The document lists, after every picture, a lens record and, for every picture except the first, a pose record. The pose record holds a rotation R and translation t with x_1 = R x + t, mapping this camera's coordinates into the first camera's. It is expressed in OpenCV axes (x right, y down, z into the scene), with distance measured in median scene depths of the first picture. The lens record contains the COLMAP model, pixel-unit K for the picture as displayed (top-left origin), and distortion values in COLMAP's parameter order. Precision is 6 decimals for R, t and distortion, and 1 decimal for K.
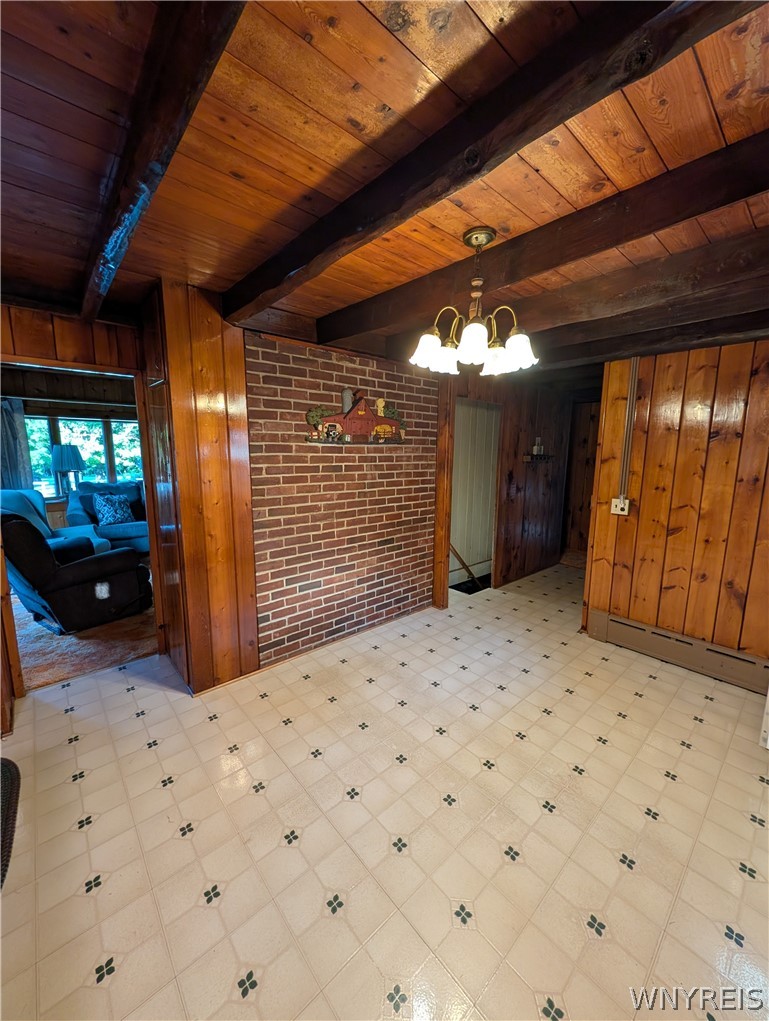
lens RADIAL K [[393.6, 0, 381.8], [0, 393.6, 510.9], [0, 0, 1]] dist [0.002670, -0.000086]
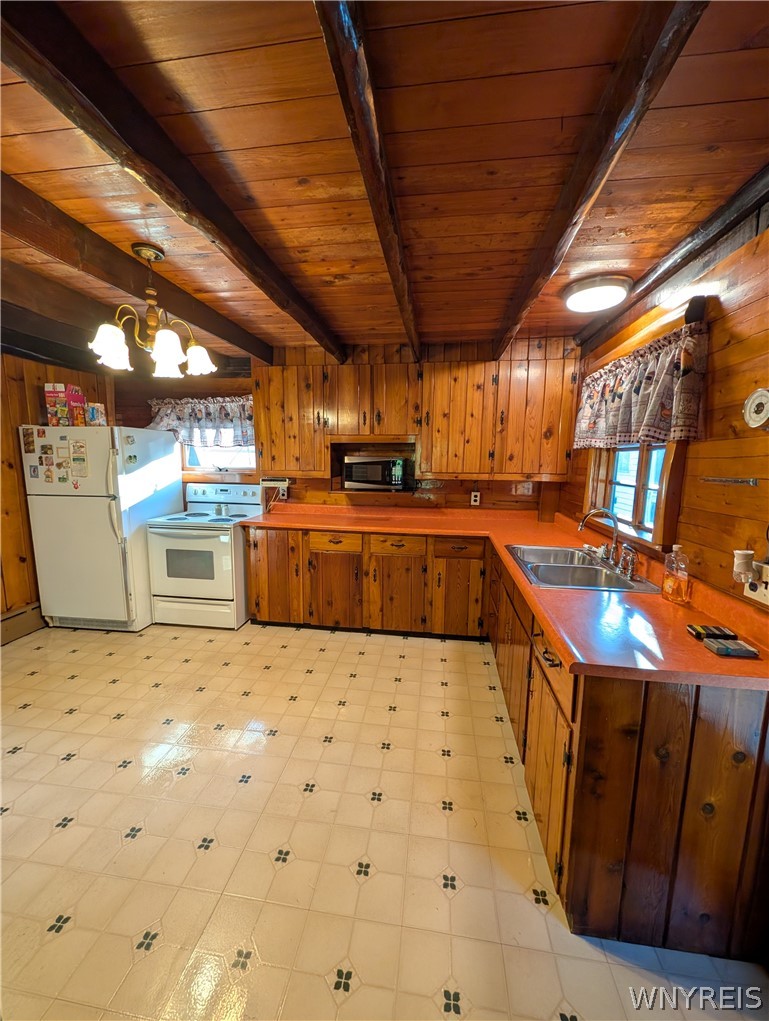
lens RADIAL K [[393.6, 0, 383.8], [0, 393.6, 508.7], [0, 0, 1]] dist [0.002670, -0.000086]
pose [[-0.651592, -0.121080, 0.748844, -1.183758], [0.101994, 0.964231, 0.244655, -0.205232], [-0.751681, 0.235793, -0.615936, 1.428582]]
